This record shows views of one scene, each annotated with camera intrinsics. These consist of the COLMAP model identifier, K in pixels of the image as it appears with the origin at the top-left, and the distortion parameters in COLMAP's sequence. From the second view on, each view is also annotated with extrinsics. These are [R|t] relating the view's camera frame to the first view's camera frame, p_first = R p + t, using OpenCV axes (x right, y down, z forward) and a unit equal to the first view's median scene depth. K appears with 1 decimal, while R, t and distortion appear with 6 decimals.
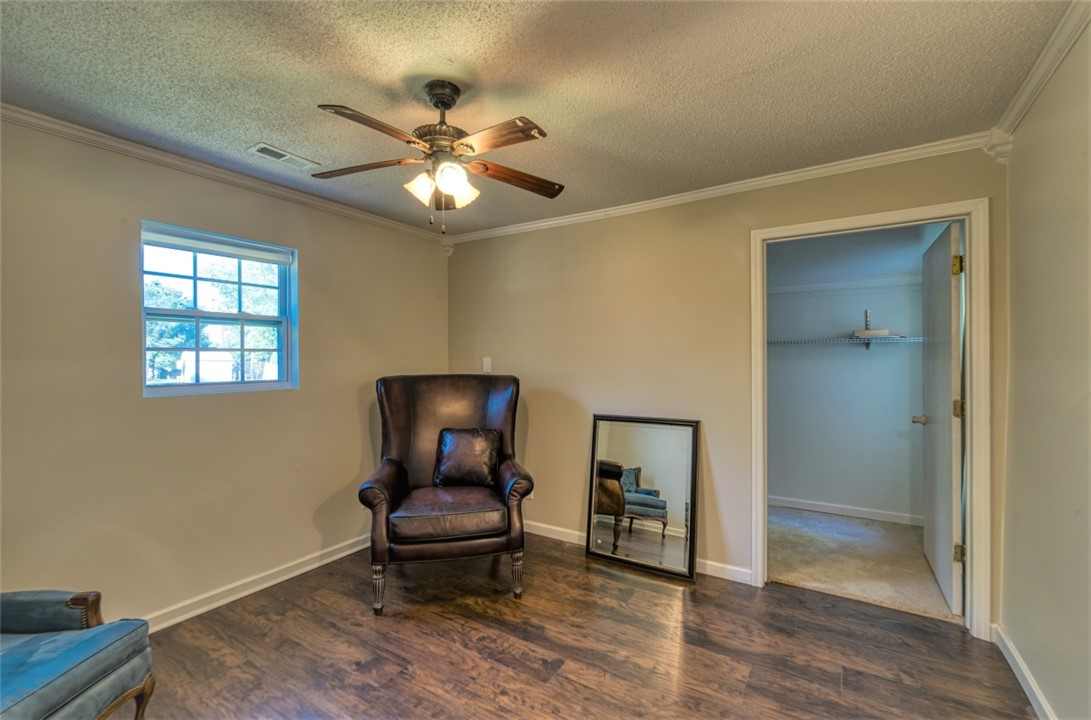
lens RADIAL K [[473.0, 0, 551.4], [0, 473.0, 355.1], [0, 0, 1]] dist [0.006171, -0.002657]
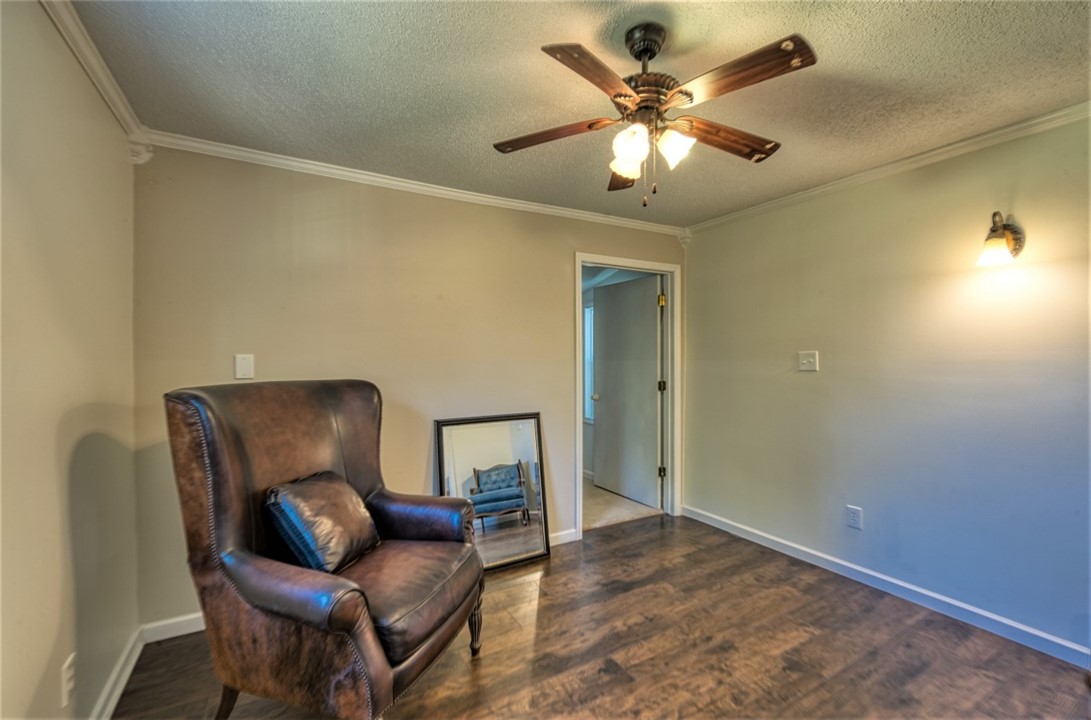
lens RADIAL K [[473.0, 0, 528.8], [0, 473.0, 360.4], [0, 0, 1]] dist [0.006171, -0.002657]
pose [[0.464403, 0.001697, 0.885622, -0.731162], [0.002898, 0.999990, -0.003436, 0.023144], [-0.885619, 0.004163, 0.464393, 0.545555]]
